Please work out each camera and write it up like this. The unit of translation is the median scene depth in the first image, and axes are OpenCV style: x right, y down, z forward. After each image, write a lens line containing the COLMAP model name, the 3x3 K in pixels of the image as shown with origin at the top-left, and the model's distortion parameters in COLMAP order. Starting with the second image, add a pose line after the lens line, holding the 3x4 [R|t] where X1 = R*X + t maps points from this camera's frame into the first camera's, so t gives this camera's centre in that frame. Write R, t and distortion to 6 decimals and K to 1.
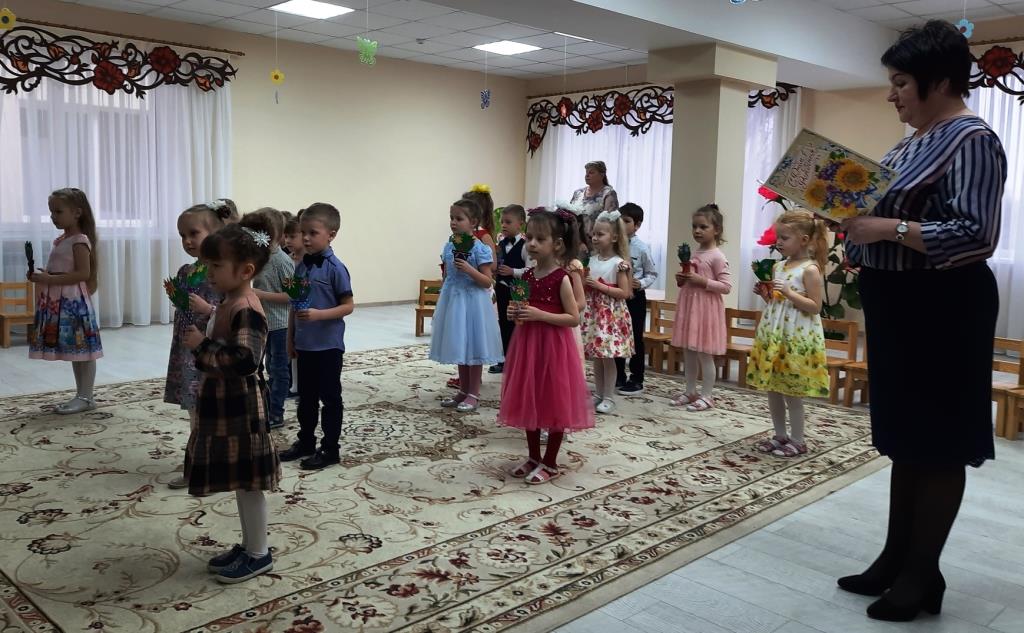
lens RADIAL K [[847.8, 0, 505.5], [0, 847.8, 327.7], [0, 0, 1]] dist [0.053866, -0.078235]
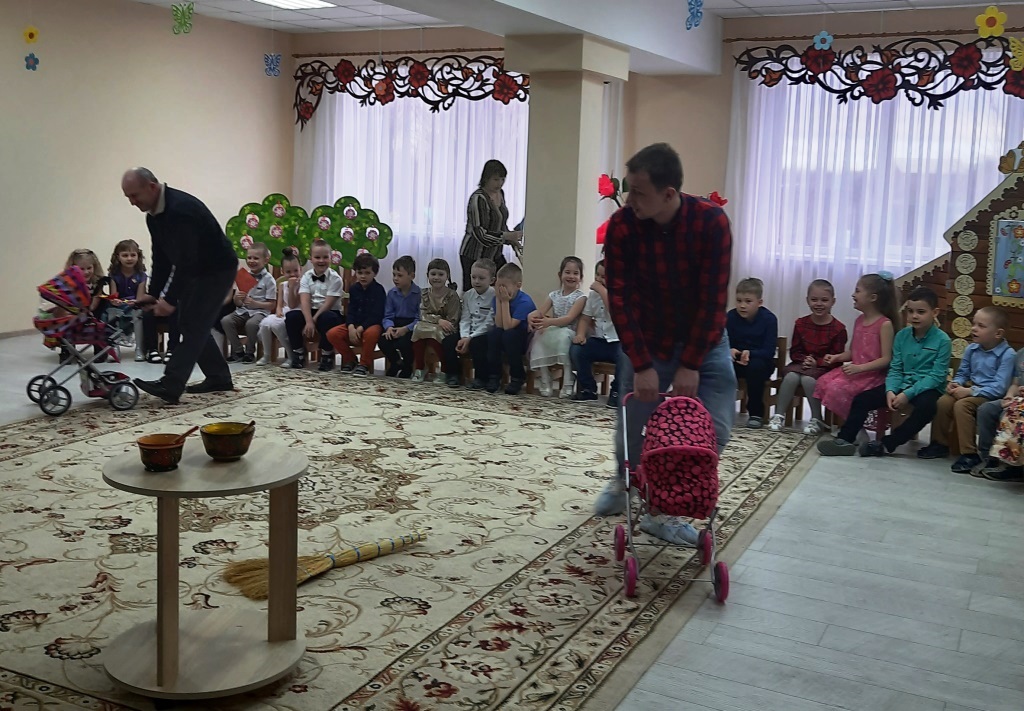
lens RADIAL K [[1088.2, 0, 512.0], [0, 1088.2, 355.5], [0, 0, 1]] dist [0.042830, -0.019540]
pose [[0.940508, -0.043745, 0.336942, -0.231065], [0.031120, 0.998600, 0.042783, -0.038760], [-0.338342, -0.029752, 0.940553, -0.093132]]
